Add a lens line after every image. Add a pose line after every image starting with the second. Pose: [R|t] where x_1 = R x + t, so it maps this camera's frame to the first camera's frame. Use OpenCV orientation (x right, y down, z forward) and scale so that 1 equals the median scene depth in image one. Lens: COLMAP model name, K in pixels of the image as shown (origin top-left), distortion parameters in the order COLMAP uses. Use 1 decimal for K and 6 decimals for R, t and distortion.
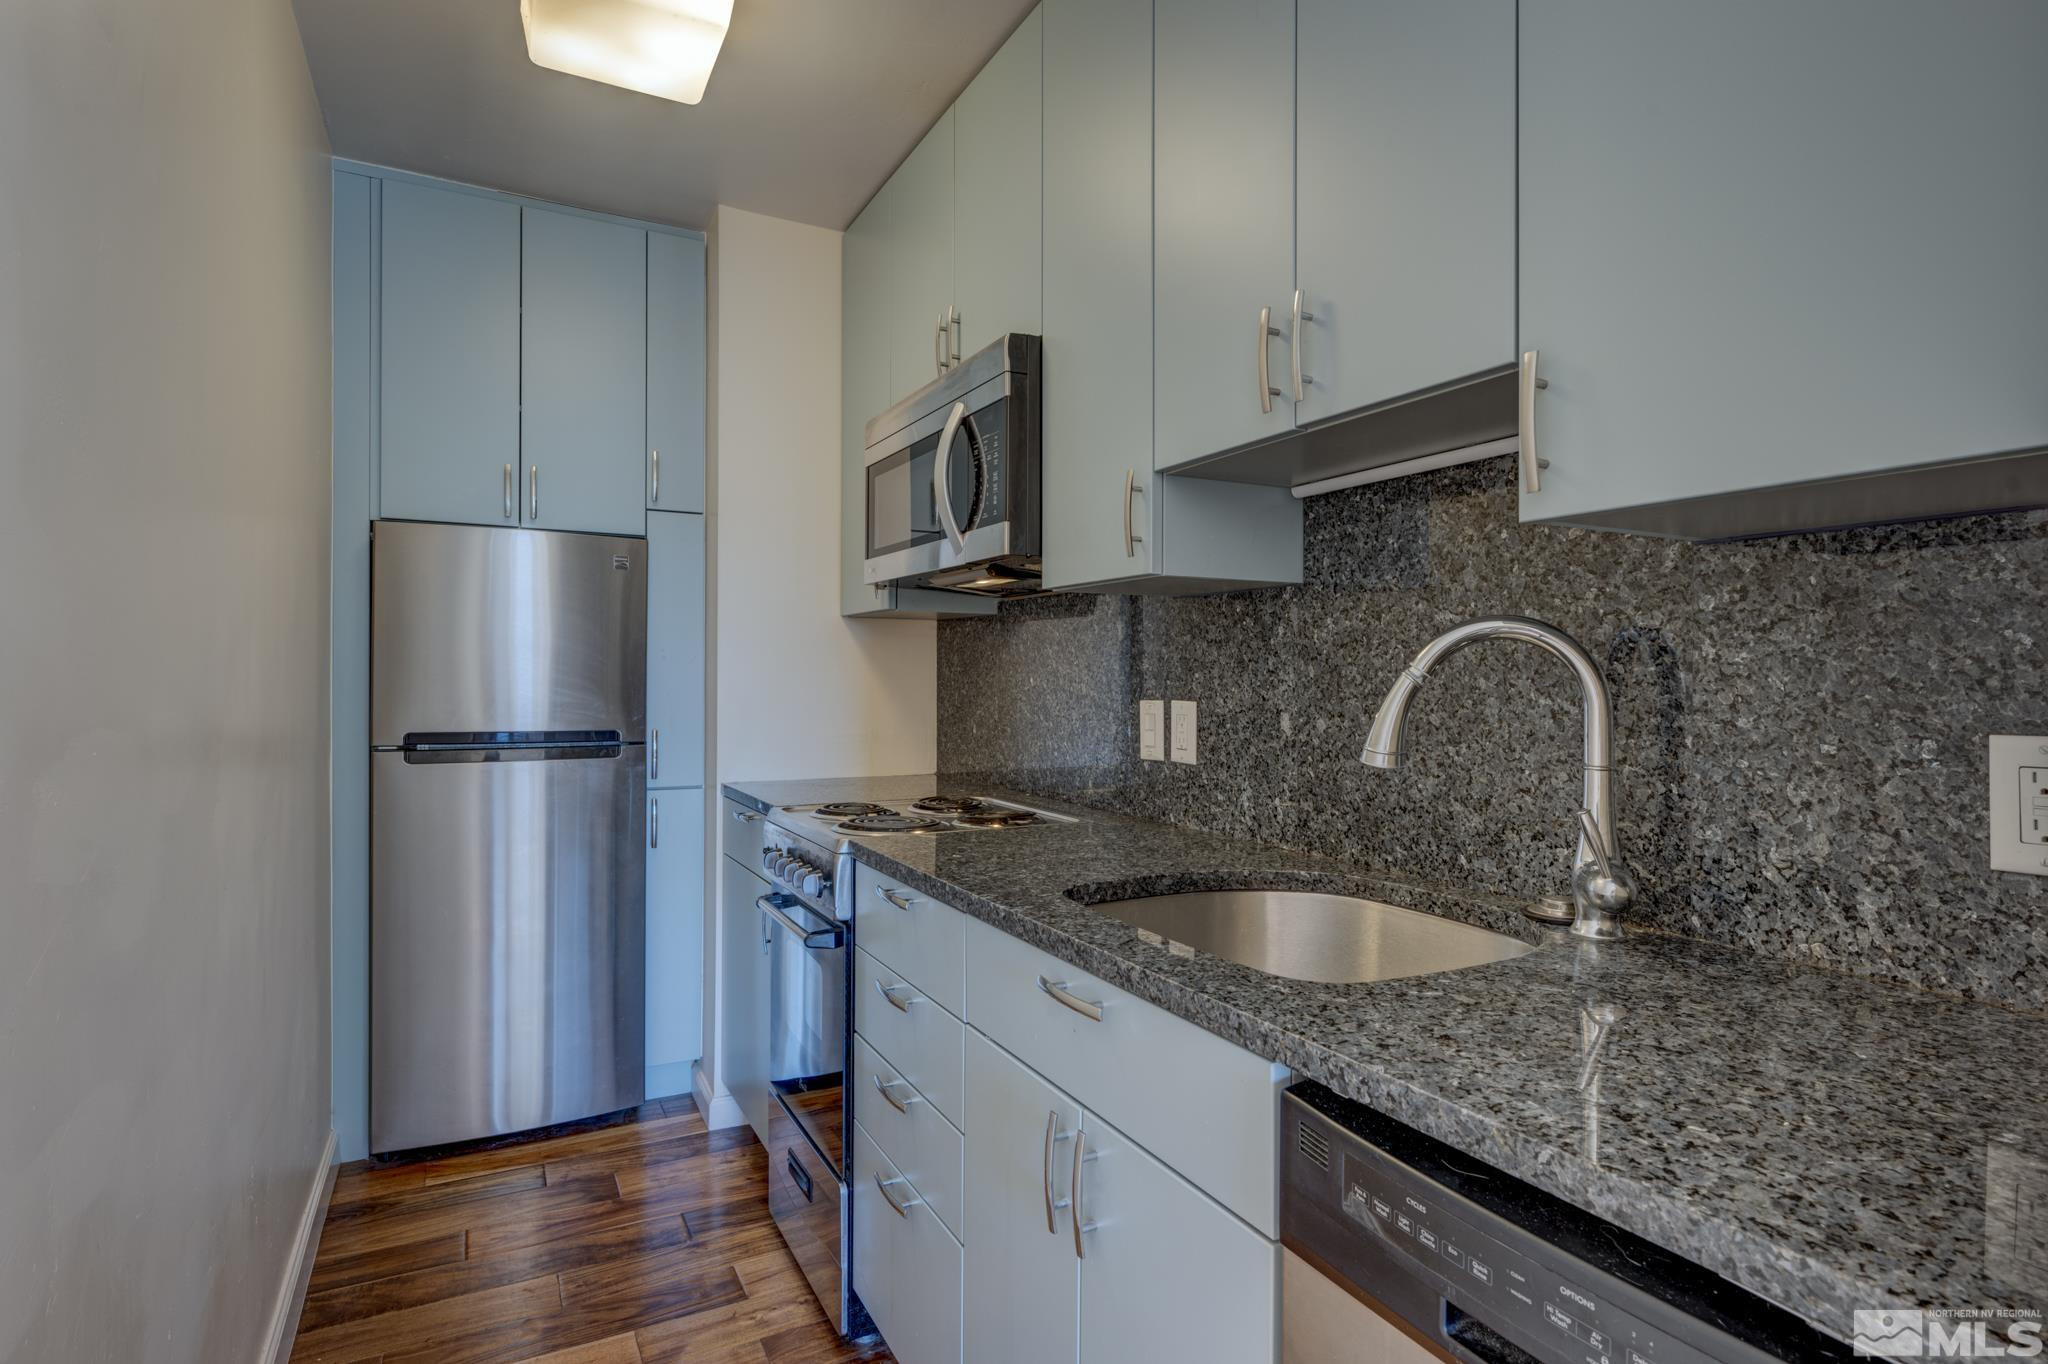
lens RADIAL K [[1017.5, 0, 1025.4], [0, 1017.5, 675.2], [0, 0, 1]] dist [-0.000318, 0.000135]
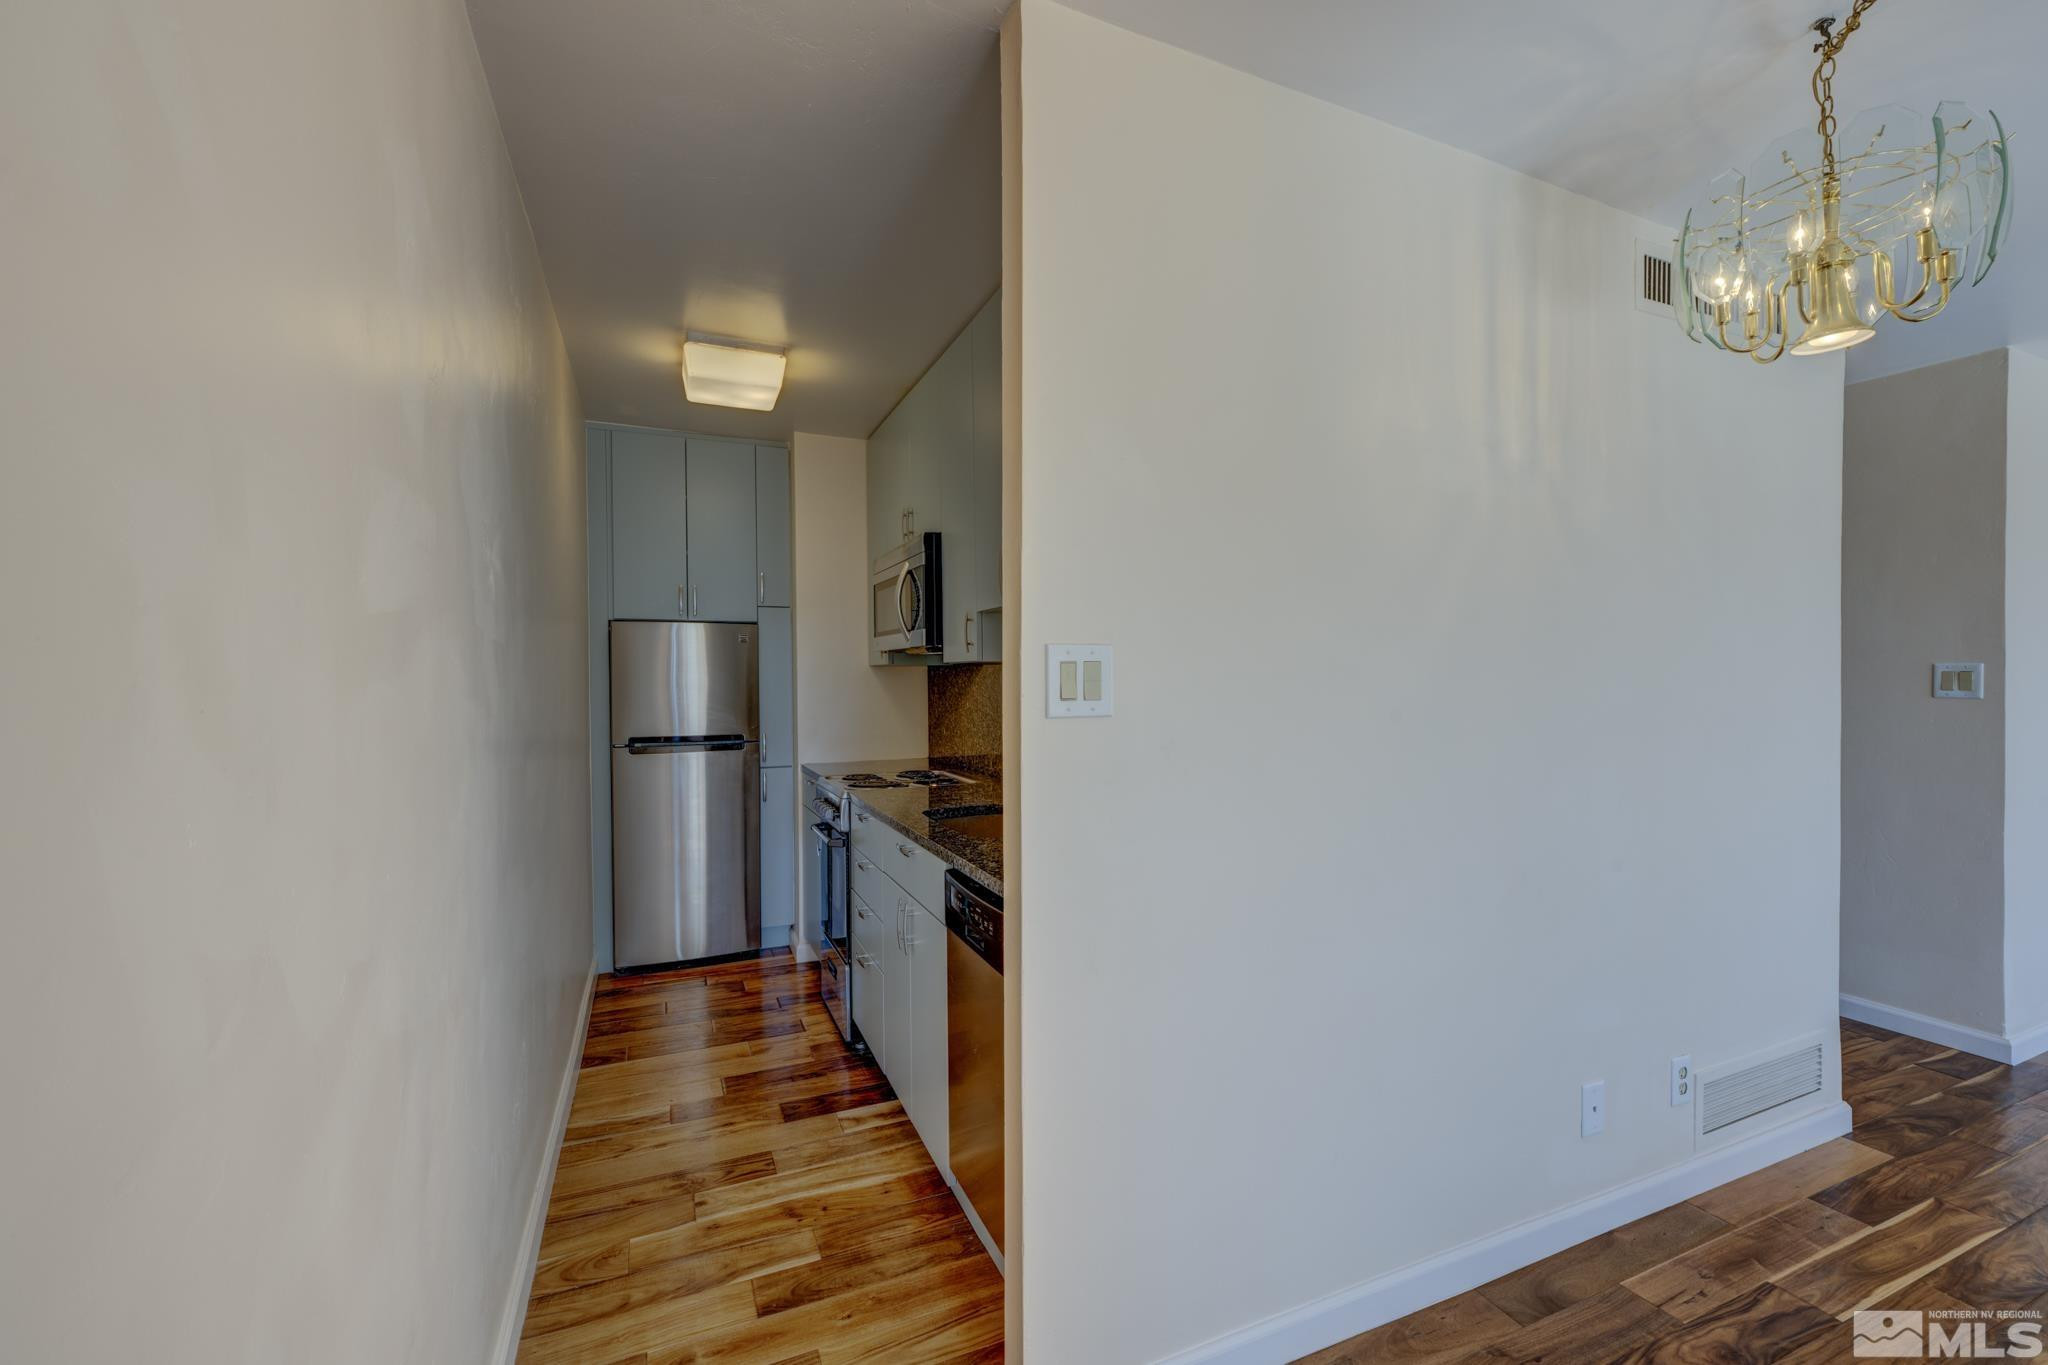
lens RADIAL K [[859.6, 0, 1028.3], [0, 859.6, 683.4], [0, 0, 1]] dist [0.001245, 0.000044]
pose [[0.995194, -0.013130, -0.097043, 0.247833], [0.013872, 0.999879, 0.006971, -0.039571], [0.096939, -0.008284, 0.995256, -0.453215]]
